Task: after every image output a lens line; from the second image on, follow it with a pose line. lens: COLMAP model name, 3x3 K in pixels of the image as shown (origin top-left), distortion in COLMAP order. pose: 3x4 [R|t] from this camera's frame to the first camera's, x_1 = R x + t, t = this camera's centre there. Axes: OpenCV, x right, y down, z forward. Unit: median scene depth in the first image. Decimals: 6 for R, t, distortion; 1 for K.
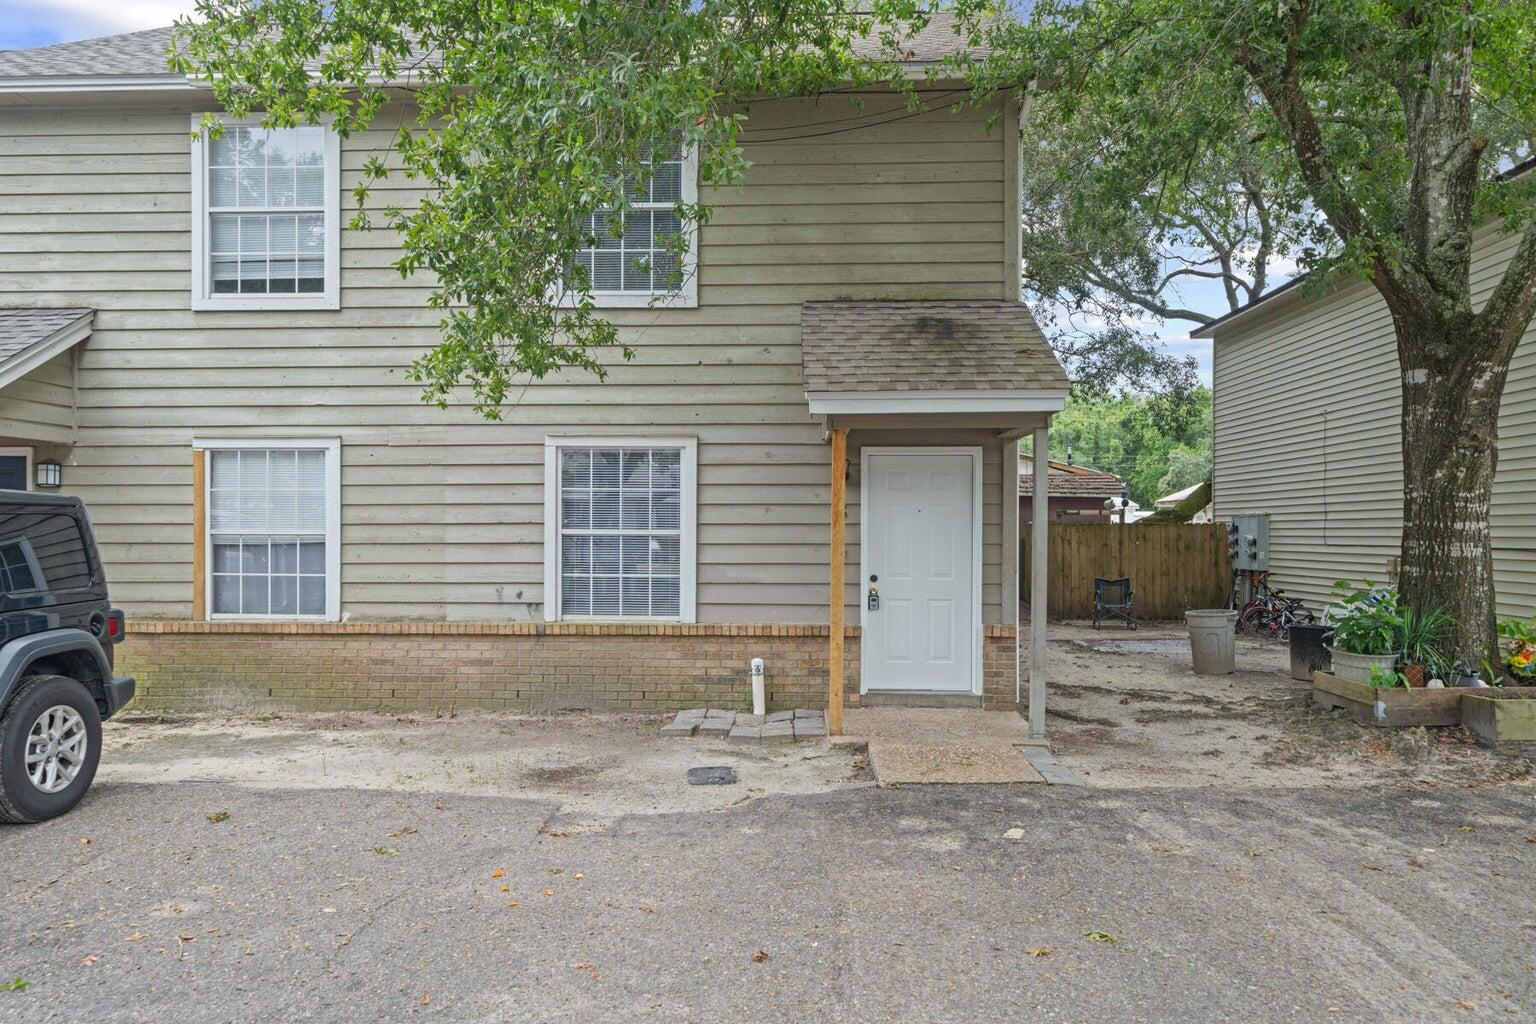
lens RADIAL K [[1016.7, 0, 768.0], [0, 1016.7, 512.0], [0, 0, 1]] dist [0.002513, 0.000863]
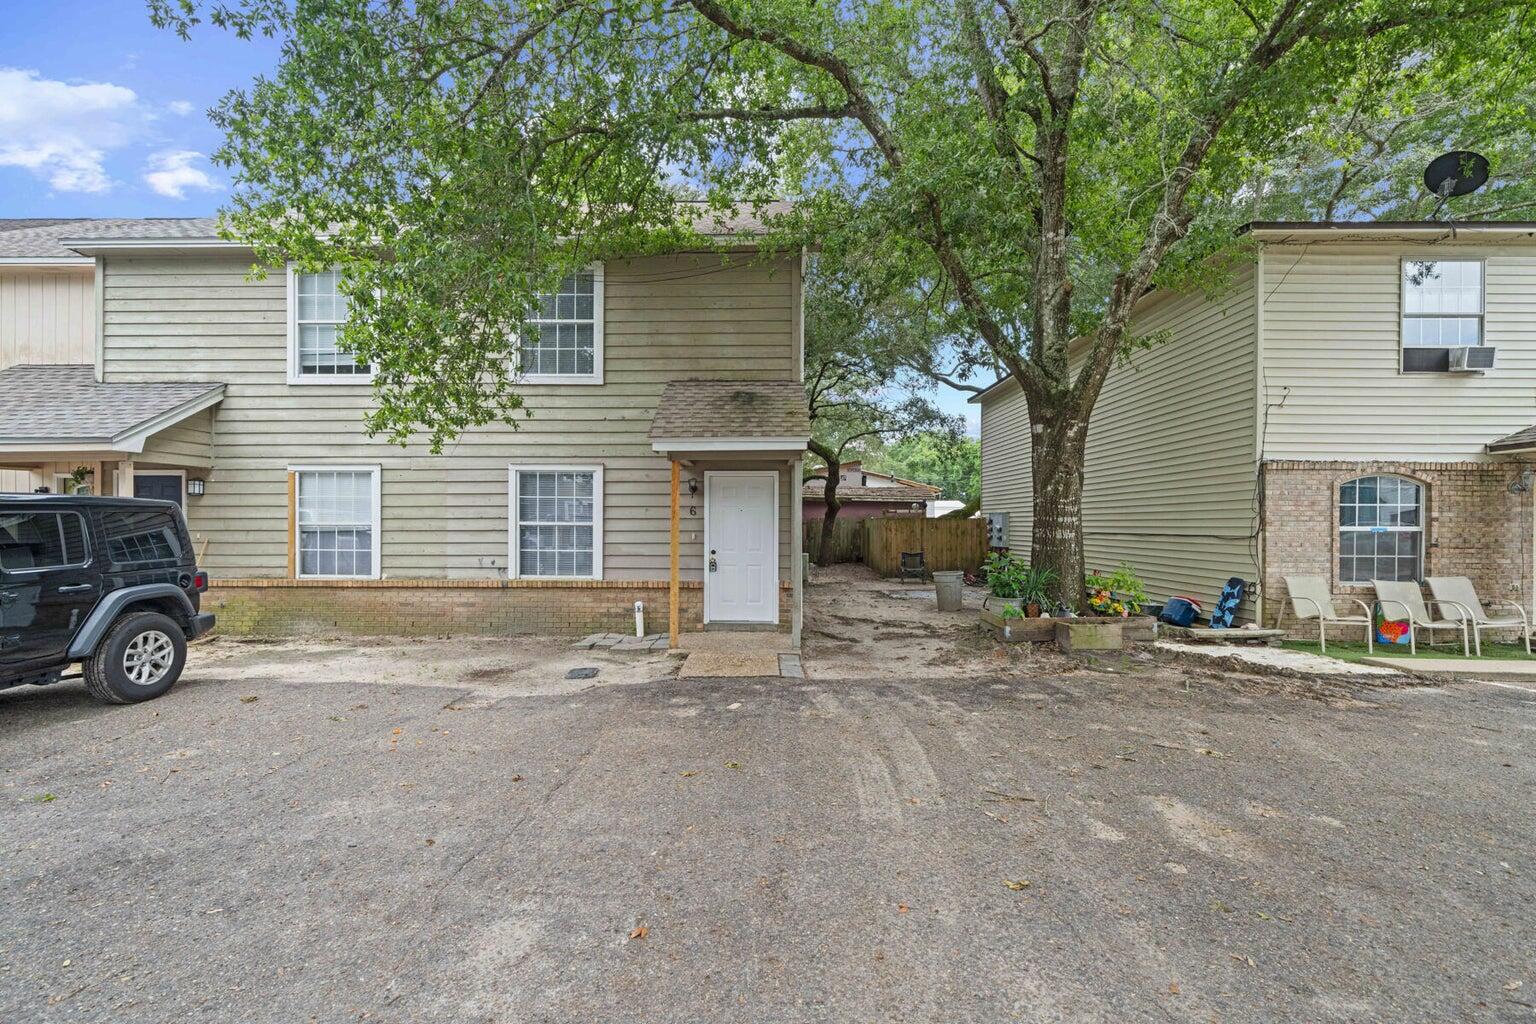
lens RADIAL K [[644.4, 0, 761.5], [0, 644.4, 508.6], [0, 0, 1]] dist [0.000920, 0.000034]
pose [[0.999722, 0.000496, 0.023585, 0.163914], [-0.000415, 0.999994, -0.003425, -0.000412], [-0.023587, 0.003414, 0.999716, -0.029748]]
